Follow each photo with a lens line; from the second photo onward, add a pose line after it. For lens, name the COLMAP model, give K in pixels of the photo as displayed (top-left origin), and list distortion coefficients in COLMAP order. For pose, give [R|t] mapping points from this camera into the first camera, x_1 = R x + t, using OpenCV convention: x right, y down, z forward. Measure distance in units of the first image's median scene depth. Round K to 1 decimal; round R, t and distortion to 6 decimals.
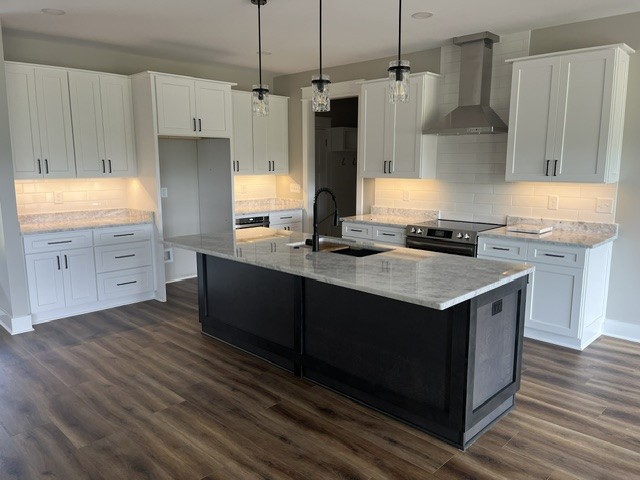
lens RADIAL K [[484.3, 0, 319.3], [0, 484.3, 239.1], [0, 0, 1]] dist [0.016878, -0.004345]
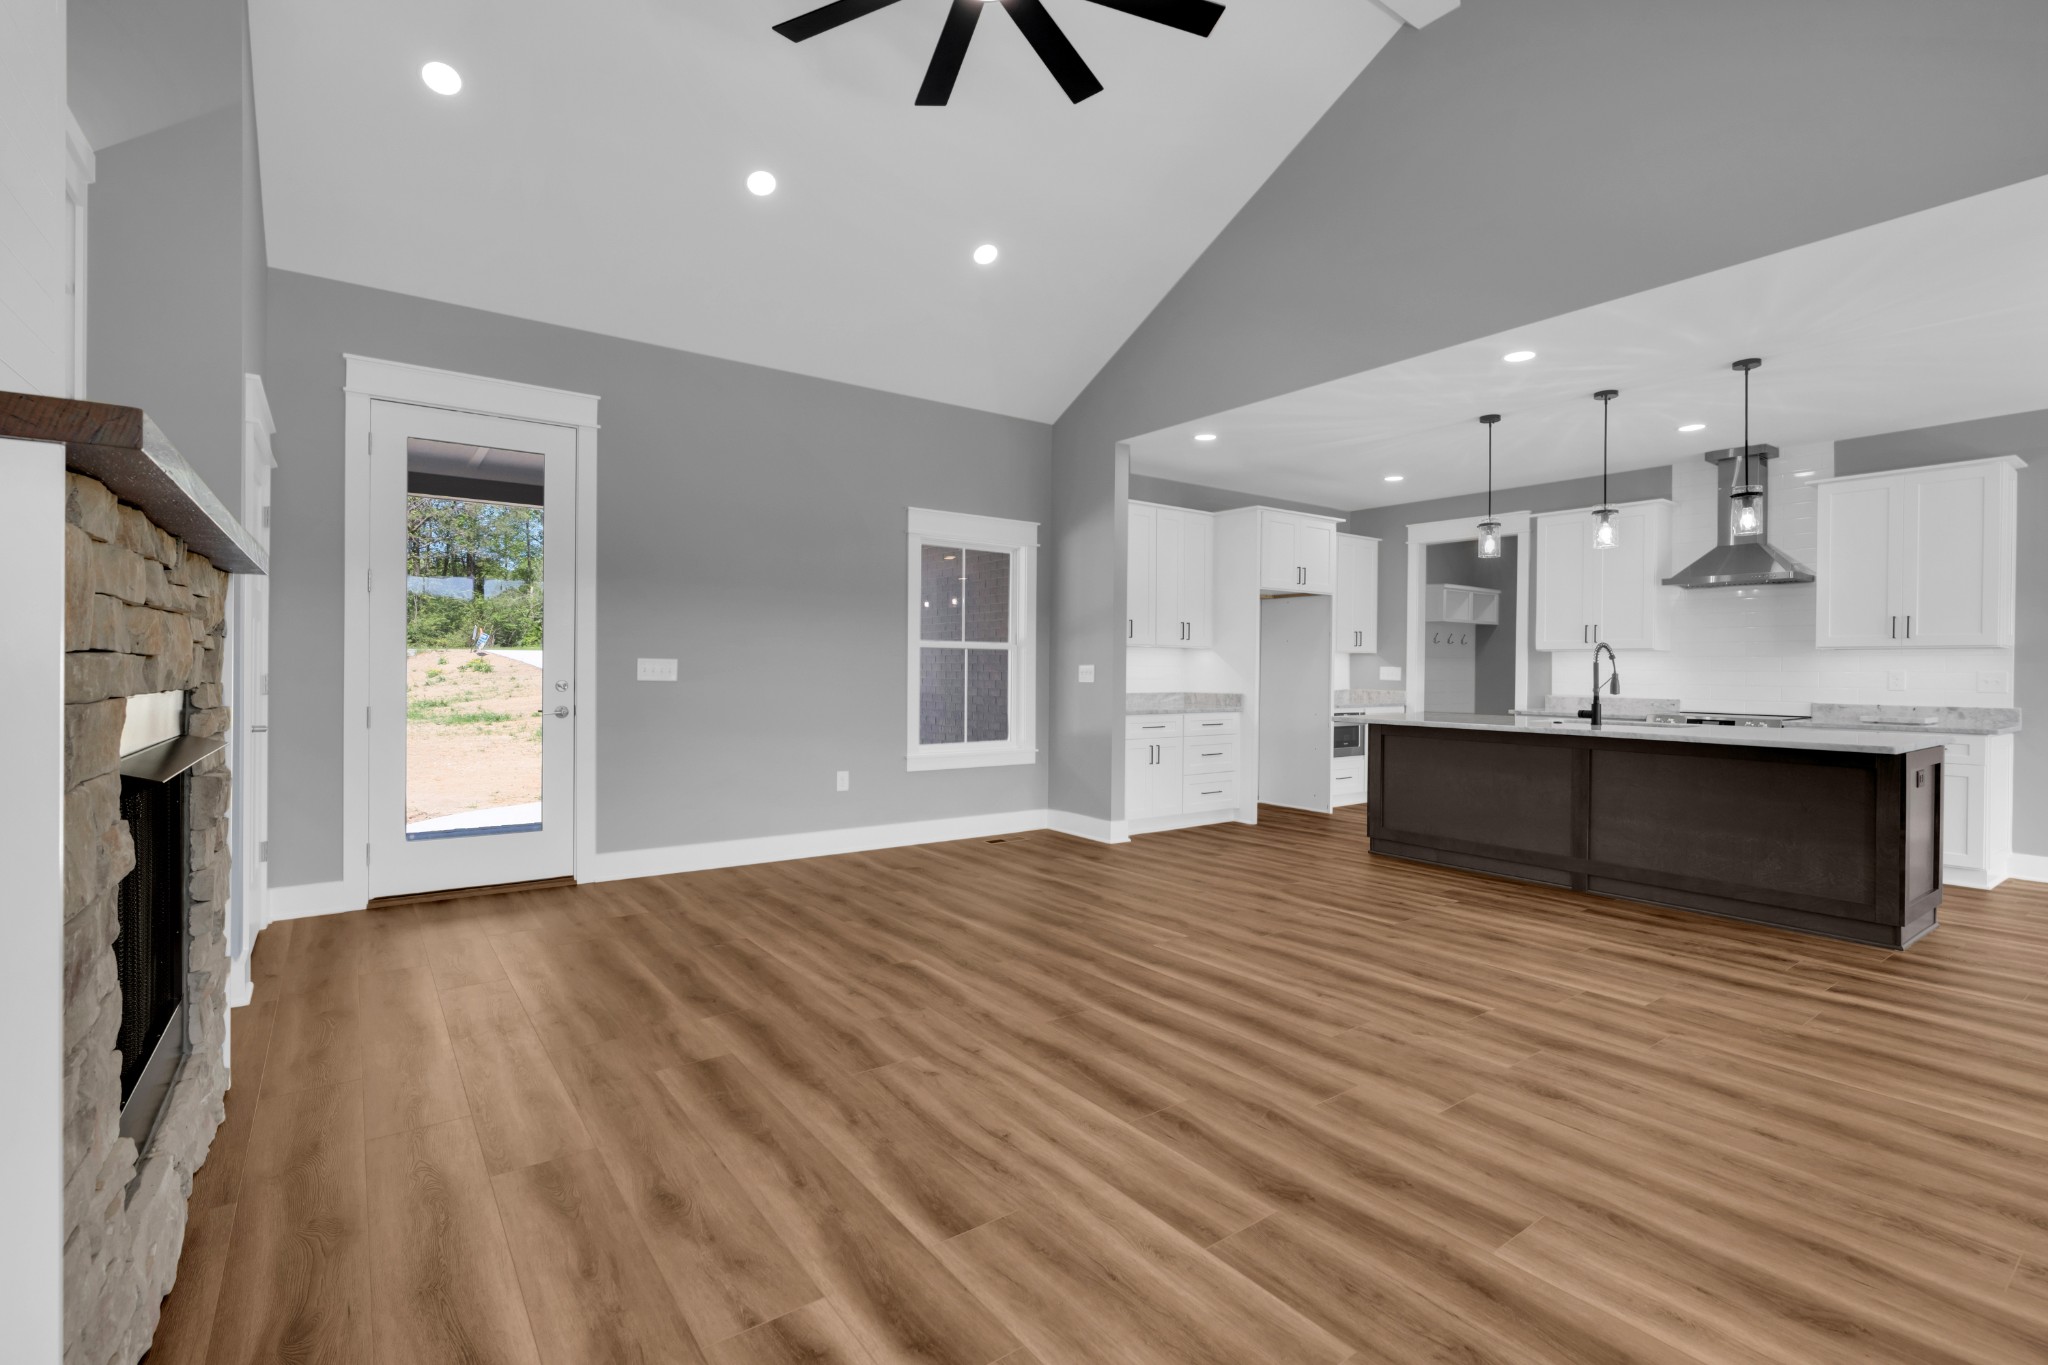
lens RADIAL K [[943.6, 0, 1014.7], [0, 943.6, 681.9], [0, 0, 1]] dist [0.000330, 0.002509]
pose [[0.989035, 0.011232, -0.147252, -0.550029], [-0.032968, 0.988733, -0.146017, 0.162114], [0.143953, 0.149271, 0.978262, -0.475490]]
